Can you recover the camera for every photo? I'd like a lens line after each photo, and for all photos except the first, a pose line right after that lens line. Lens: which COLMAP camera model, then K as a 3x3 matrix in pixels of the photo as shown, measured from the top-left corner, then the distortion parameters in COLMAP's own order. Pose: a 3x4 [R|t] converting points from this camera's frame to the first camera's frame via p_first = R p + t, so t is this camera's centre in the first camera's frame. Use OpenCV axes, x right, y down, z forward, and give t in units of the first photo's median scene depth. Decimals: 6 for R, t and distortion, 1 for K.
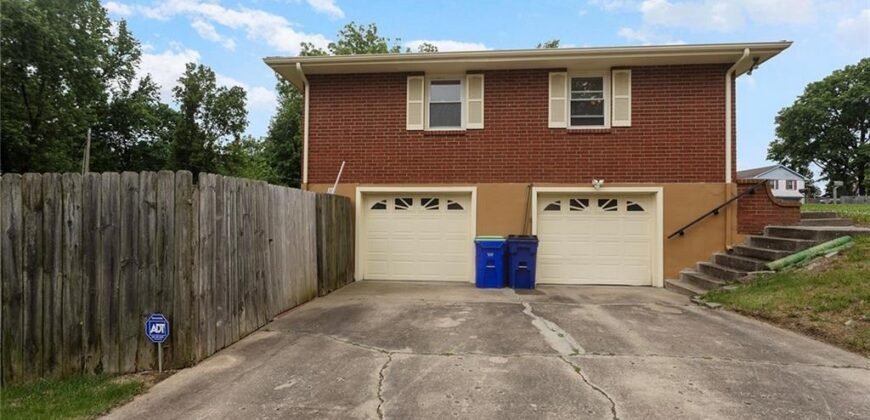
lens RADIAL K [[424.6, 0, 434.4], [0, 424.6, 217.4], [0, 0, 1]] dist [0.002986, 0.003297]
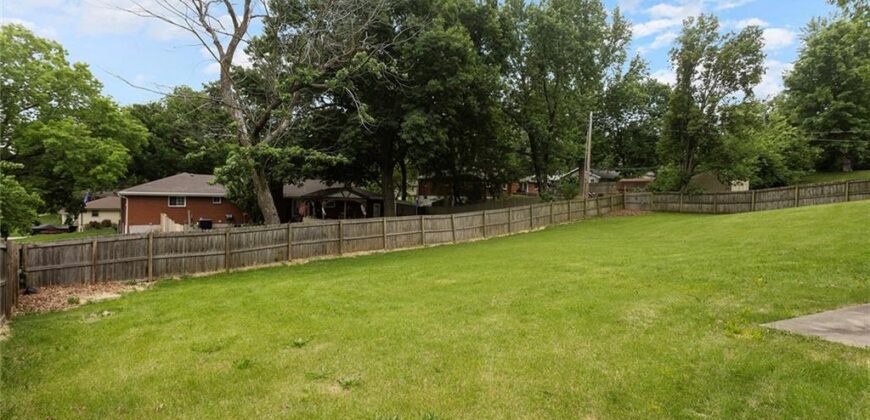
lens RADIAL K [[424.6, 0, 431.0], [0, 424.6, 206.4], [0, 0, 1]] dist [0.002986, 0.003297]
pose [[0.510205, 0.013764, -0.859943, -0.085843], [0.008244, 0.999748, 0.020893, -0.001095], [0.860014, -0.017749, 0.509963, 0.098202]]
